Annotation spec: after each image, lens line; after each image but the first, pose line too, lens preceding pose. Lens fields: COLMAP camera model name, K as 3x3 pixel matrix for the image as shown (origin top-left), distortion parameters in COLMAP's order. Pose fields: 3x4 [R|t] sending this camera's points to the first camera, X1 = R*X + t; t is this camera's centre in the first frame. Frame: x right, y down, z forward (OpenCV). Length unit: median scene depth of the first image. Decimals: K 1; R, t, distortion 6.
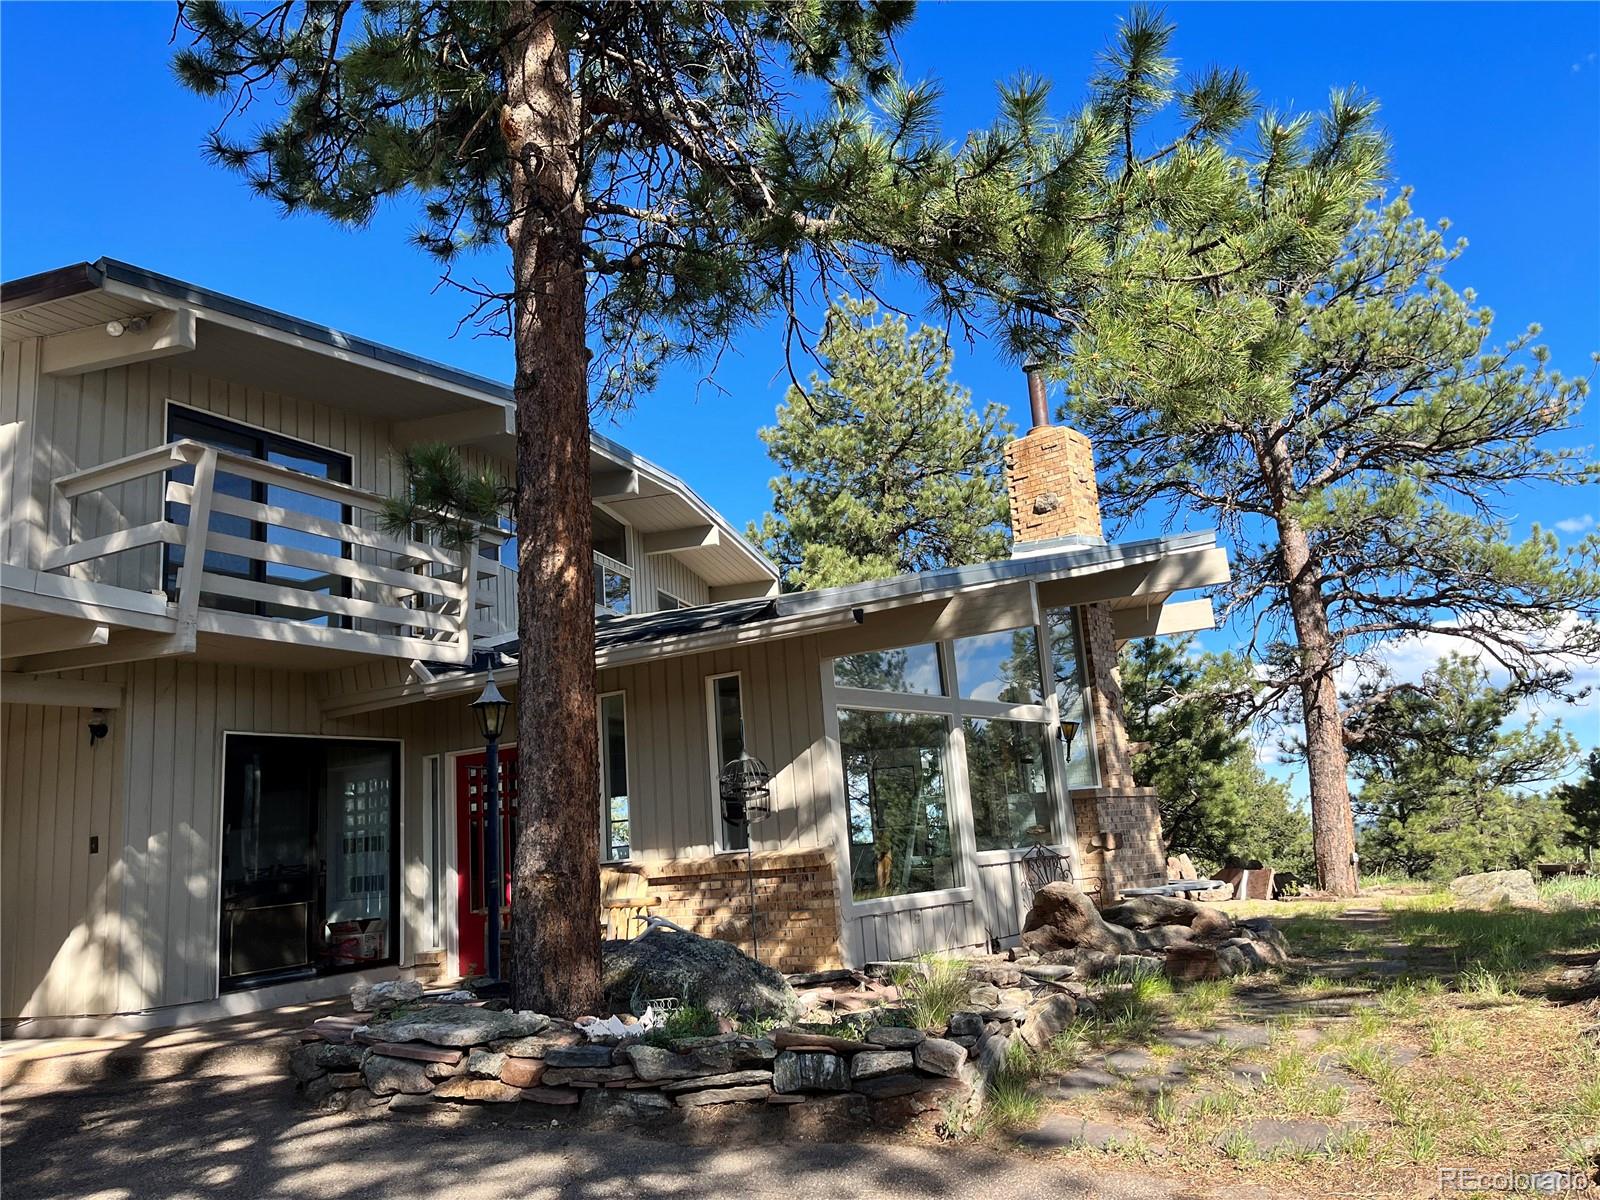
lens RADIAL K [[1208.5, 0, 799.6], [0, 1208.5, 590.3], [0, 0, 1]] dist [0.045735, -0.052863]
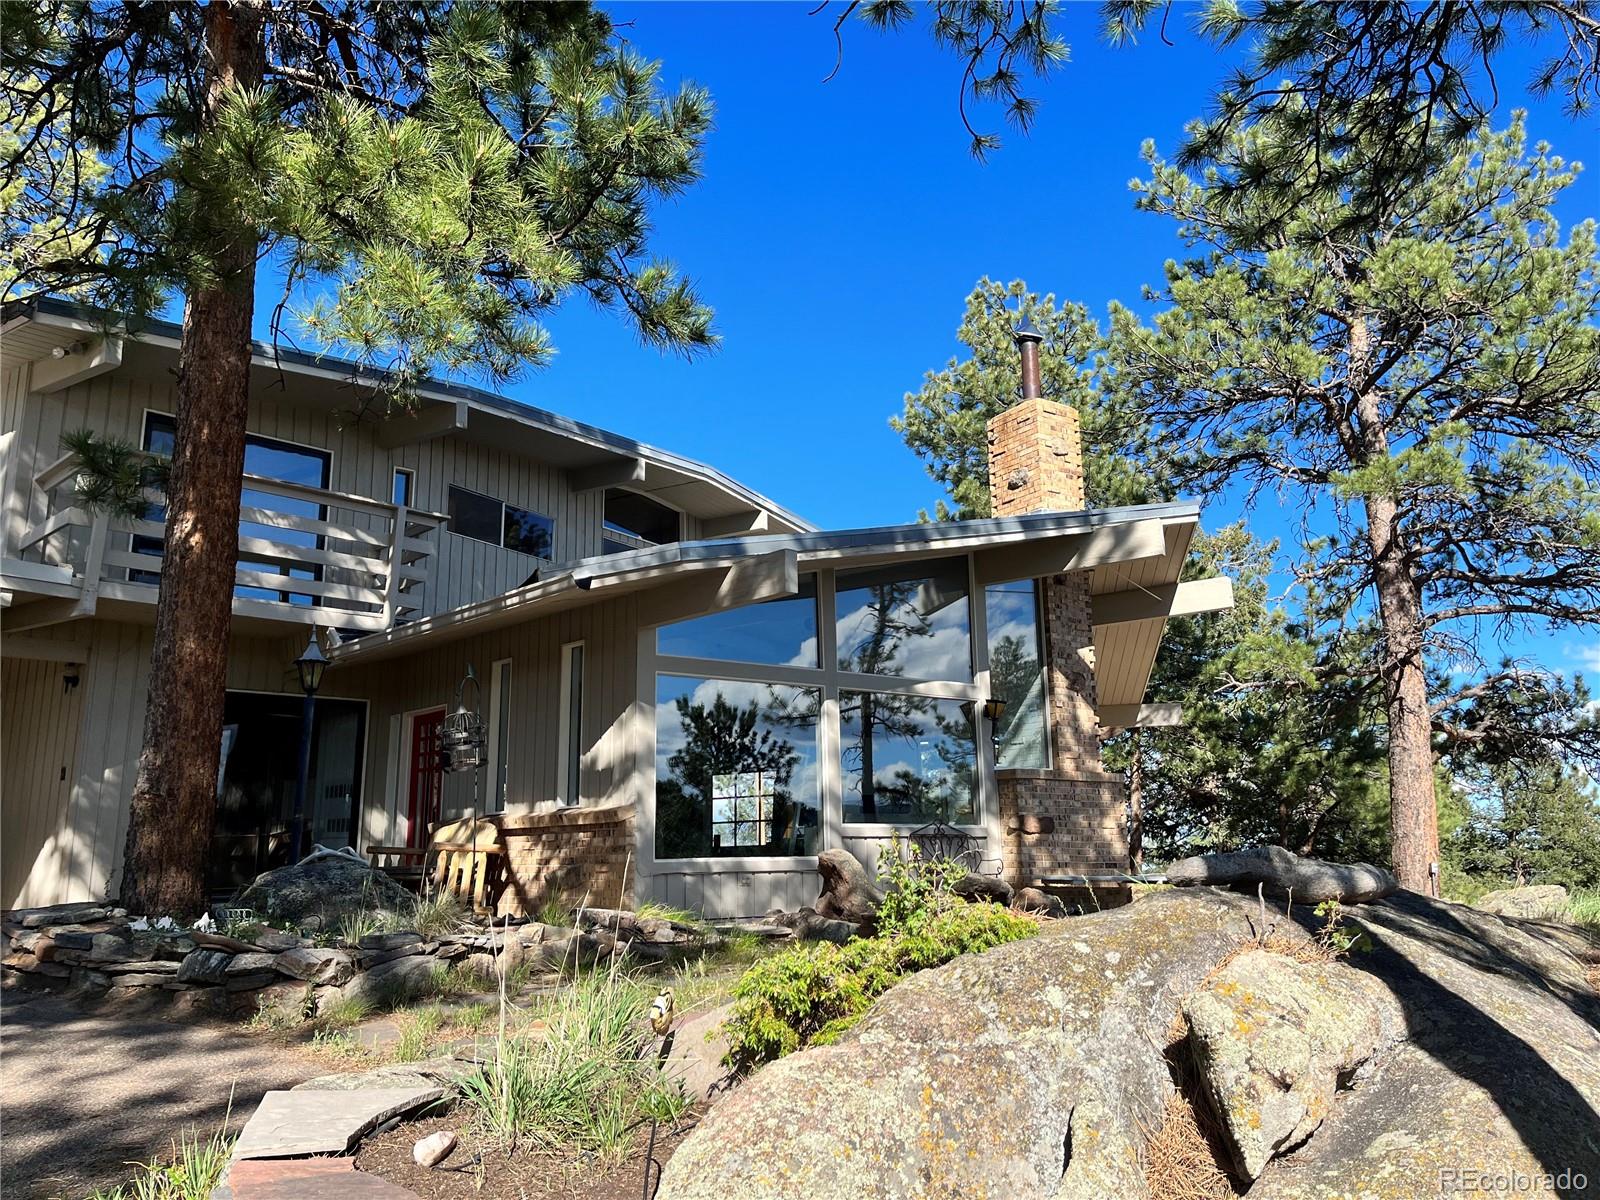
lens RADIAL K [[1208.5, 0, 844.4], [0, 1208.5, 588.8], [0, 0, 1]] dist [0.045735, -0.052863]
pose [[0.959075, -0.003205, -0.283135, 0.469308], [0.003158, 0.999995, -0.000625, 0.023537], [0.283135, -0.000295, 0.959080, 0.038124]]
